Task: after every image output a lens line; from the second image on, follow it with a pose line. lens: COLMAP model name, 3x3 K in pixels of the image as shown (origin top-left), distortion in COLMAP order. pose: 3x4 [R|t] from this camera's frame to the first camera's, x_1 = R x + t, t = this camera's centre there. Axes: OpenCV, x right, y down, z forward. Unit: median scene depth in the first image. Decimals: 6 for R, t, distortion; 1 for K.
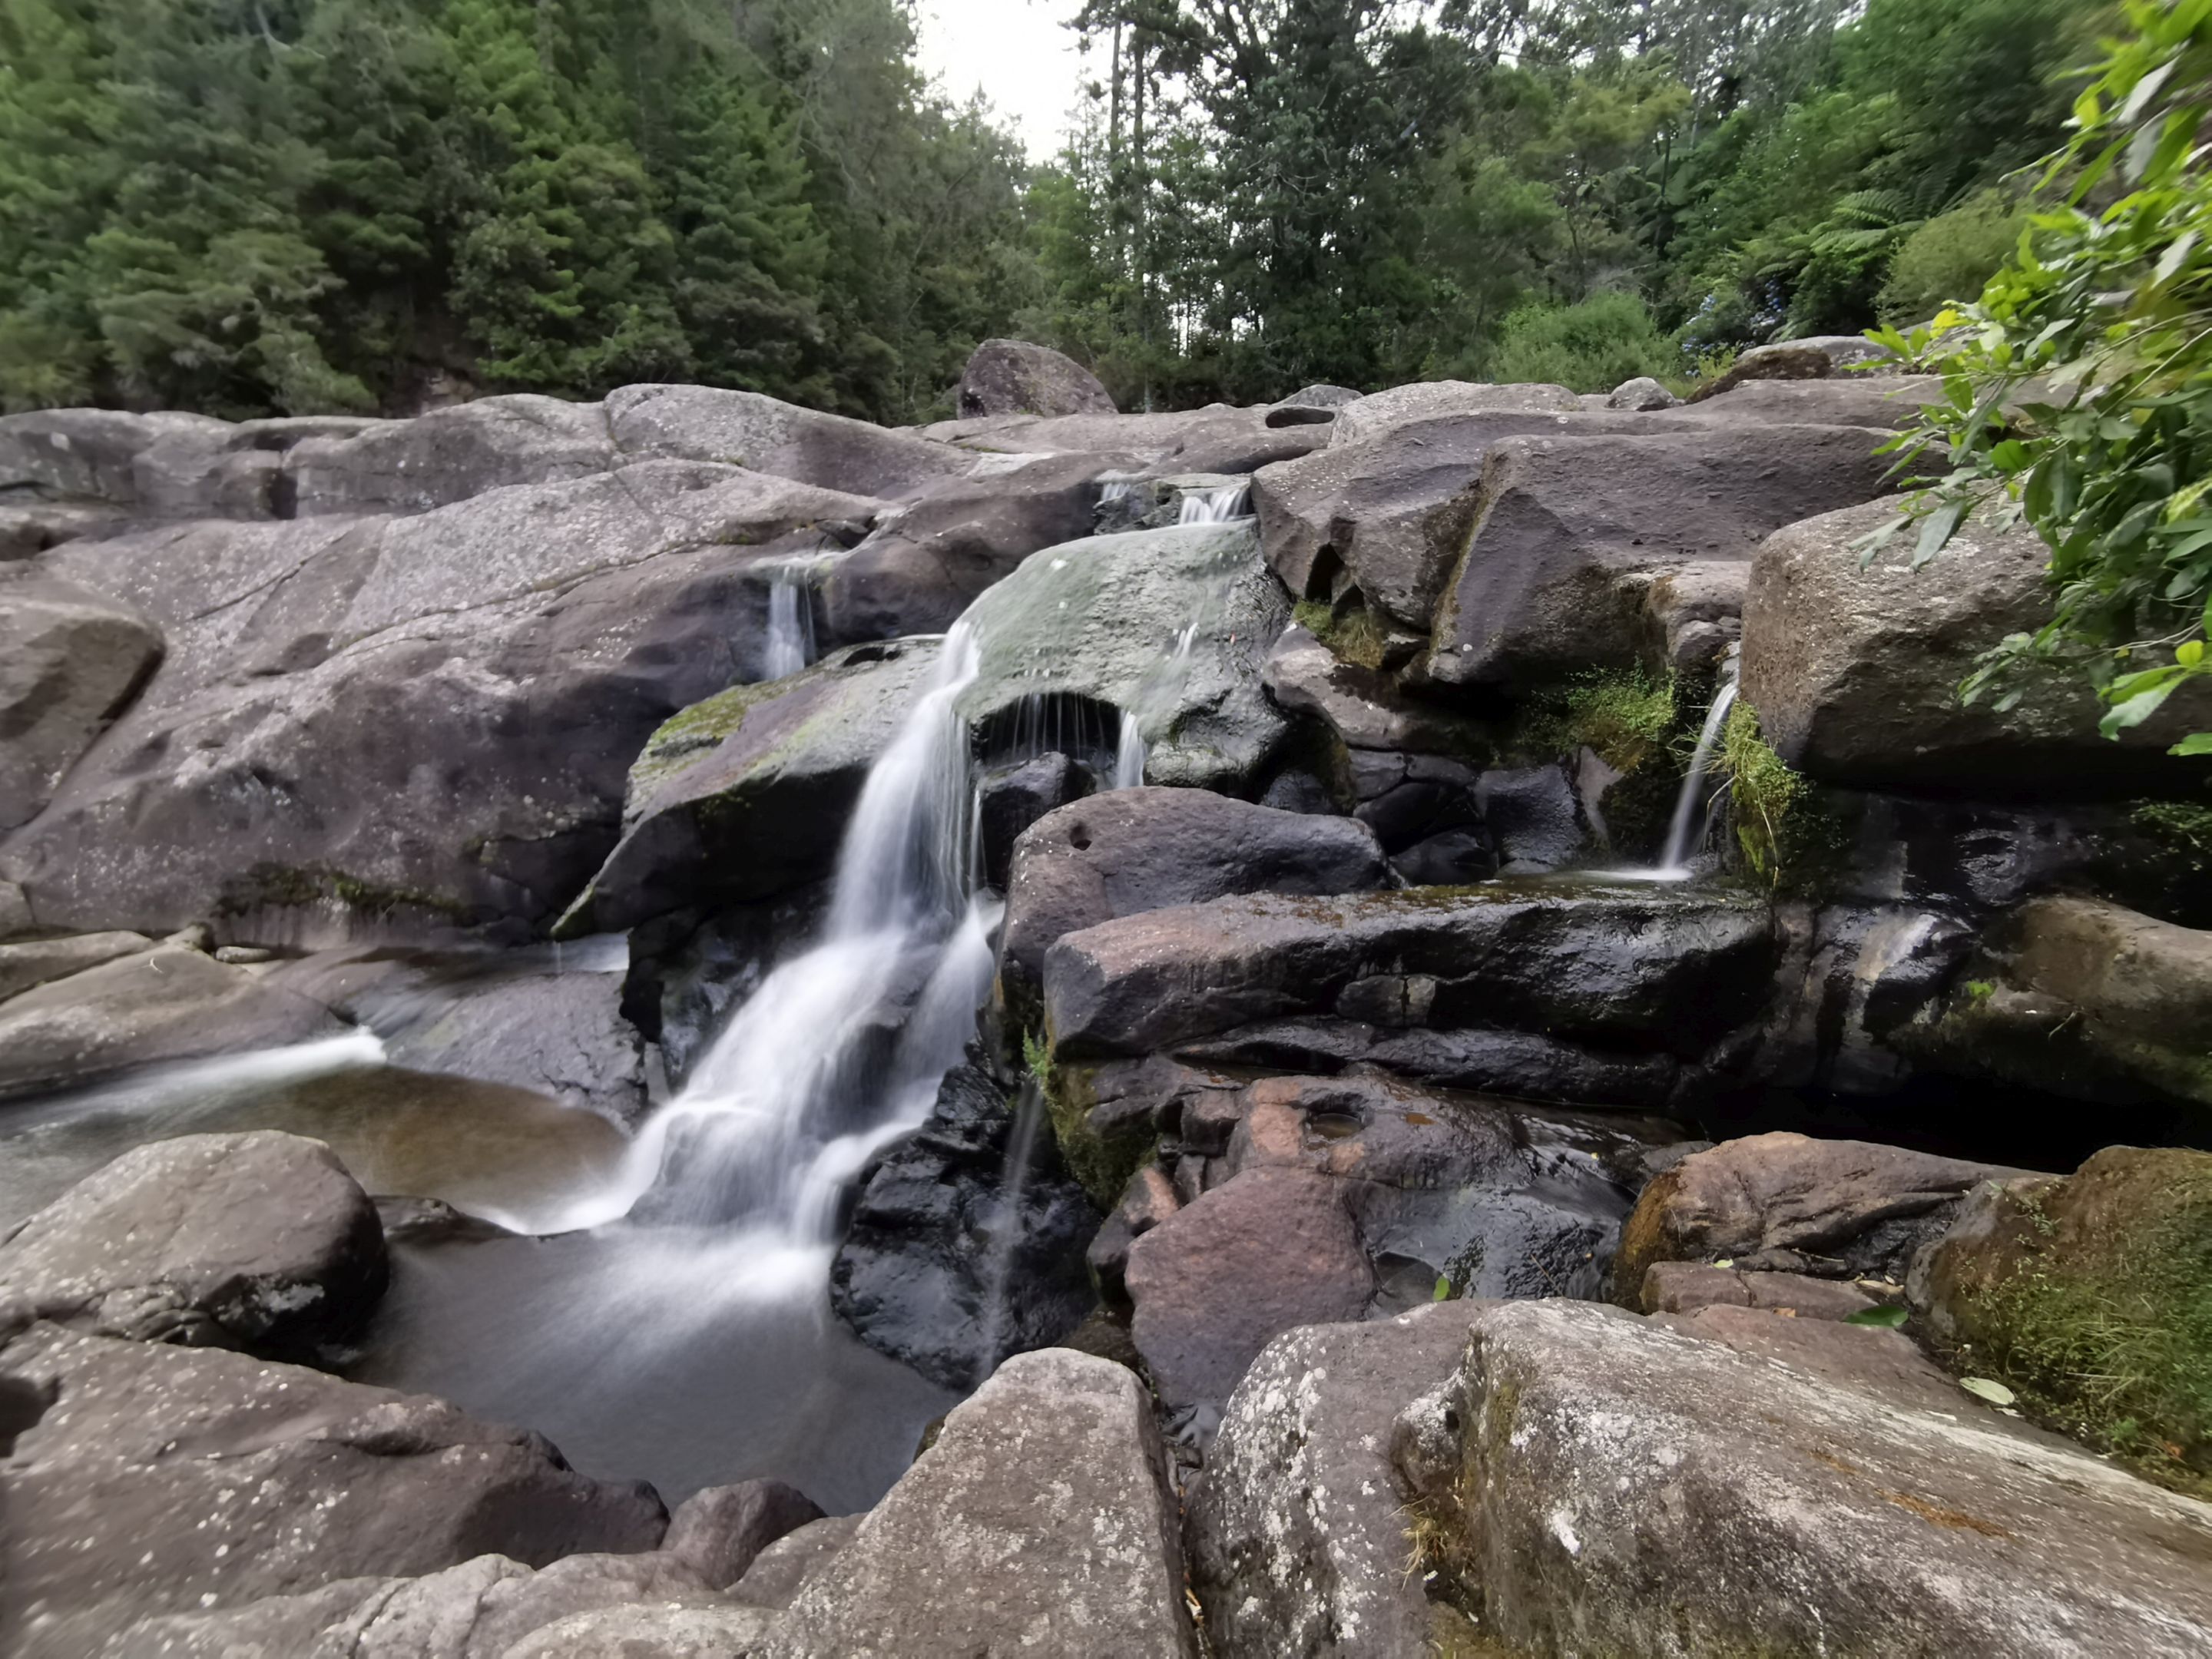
lens RADIAL K [[1031.2, 0, 1076.9], [0, 1031.2, 846.7], [0, 0, 1]] dist [-0.012880, 0.022047]
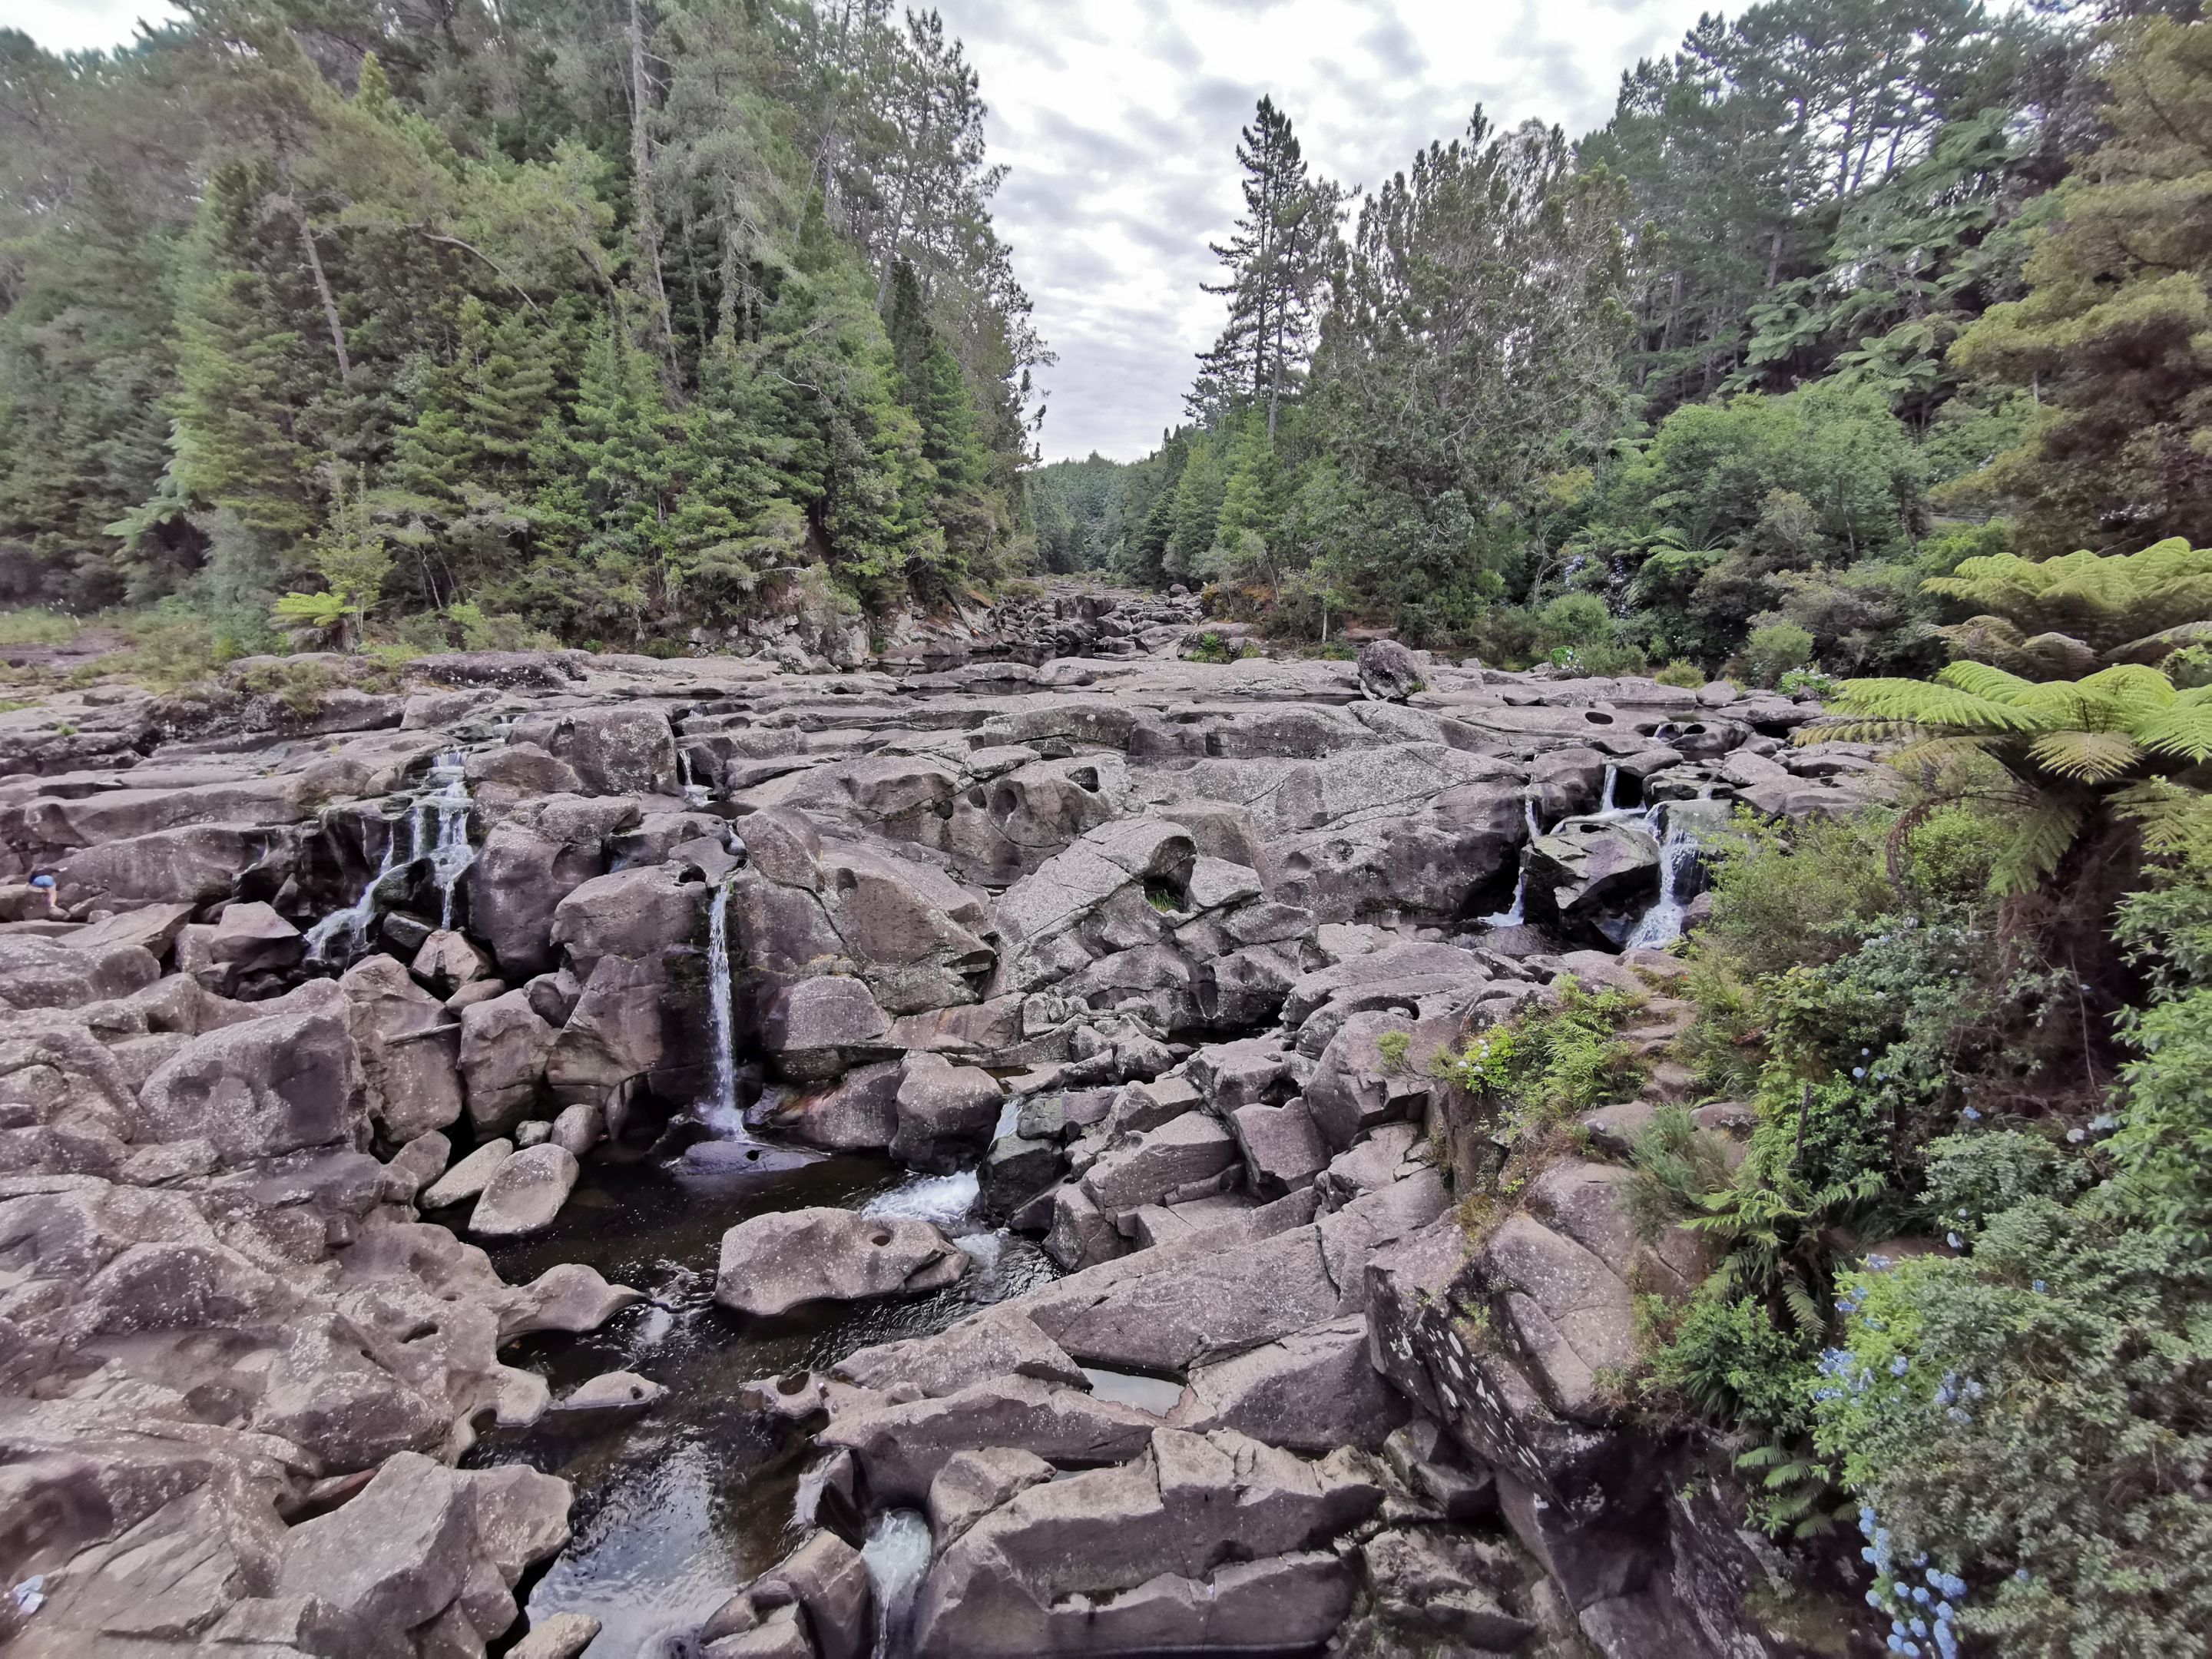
lens RADIAL K [[1028.7, 0, 1105.0], [0, 1028.7, 847.5], [0, 0, 1]] dist [0.001826, 0.009505]
pose [[0.967883, -0.029265, 0.249693, -2.218021], [0.041296, 0.998218, -0.043079, -0.033169], [-0.247988, 0.052007, 0.967366, -1.604909]]
